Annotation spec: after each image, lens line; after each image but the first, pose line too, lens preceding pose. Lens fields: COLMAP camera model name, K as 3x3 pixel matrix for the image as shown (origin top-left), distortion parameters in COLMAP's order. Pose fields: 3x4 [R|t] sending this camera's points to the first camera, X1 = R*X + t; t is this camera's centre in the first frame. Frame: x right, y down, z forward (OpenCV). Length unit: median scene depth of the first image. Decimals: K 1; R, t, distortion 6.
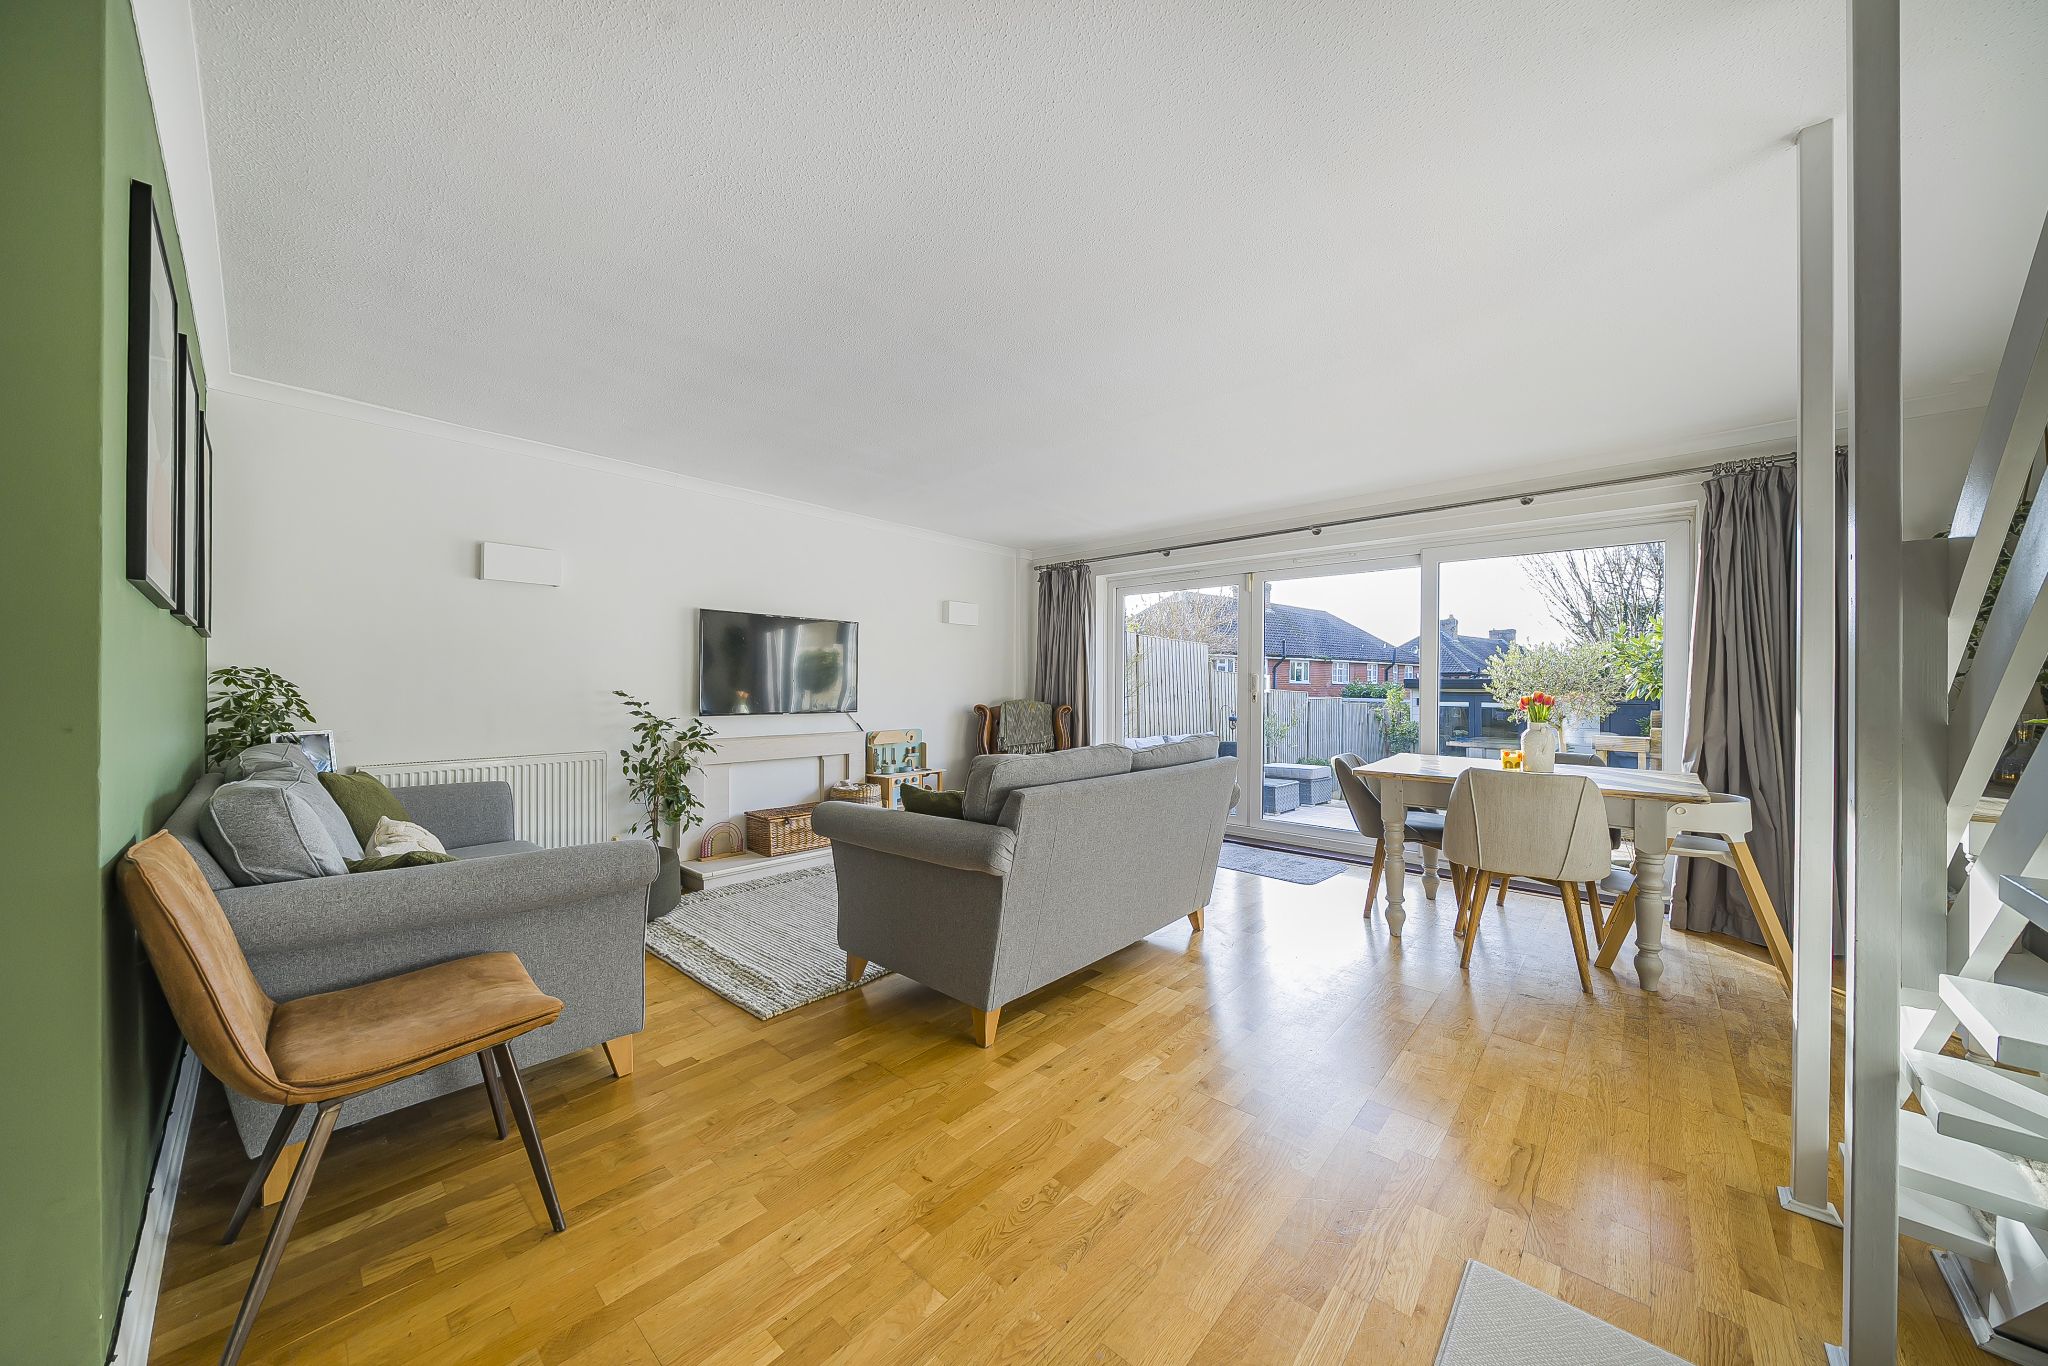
lens RADIAL K [[693.6, 0, 1017.4], [0, 693.6, 685.6], [0, 0, 1]] dist [0.000536, -0.000002]
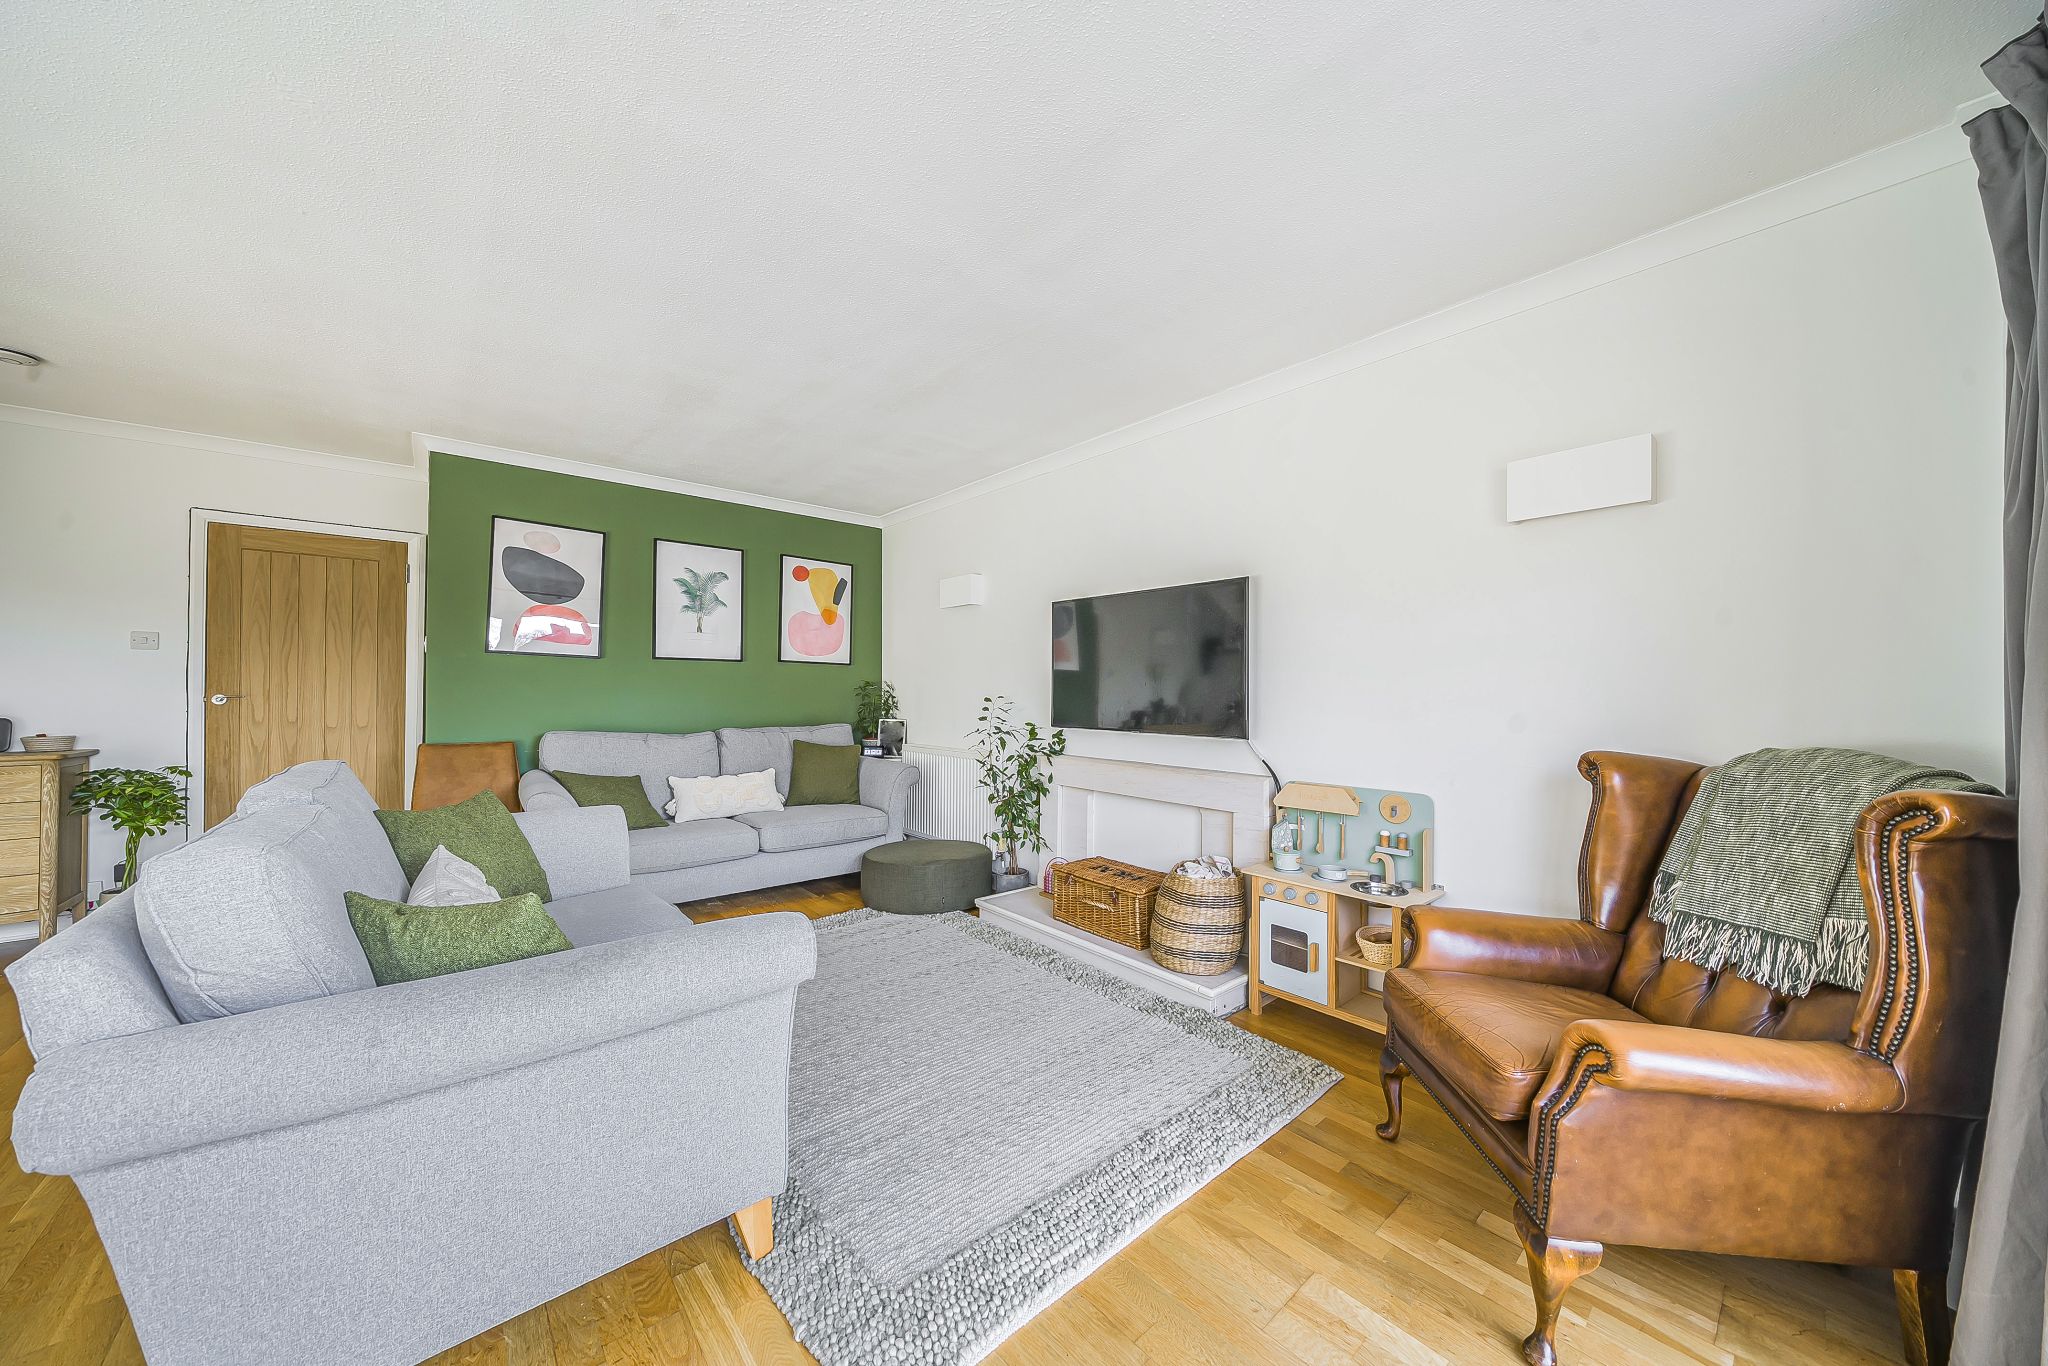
lens RADIAL K [[693.6, 0, 1019.5], [0, 693.6, 686.6], [0, 0, 1]] dist [0.000536, -0.000002]
pose [[-0.133861, 0.000327, -0.991000, 0.390327], [-0.008642, 0.999962, 0.001497, -0.004631], [0.990962, 0.008765, -0.133853, 1.024673]]
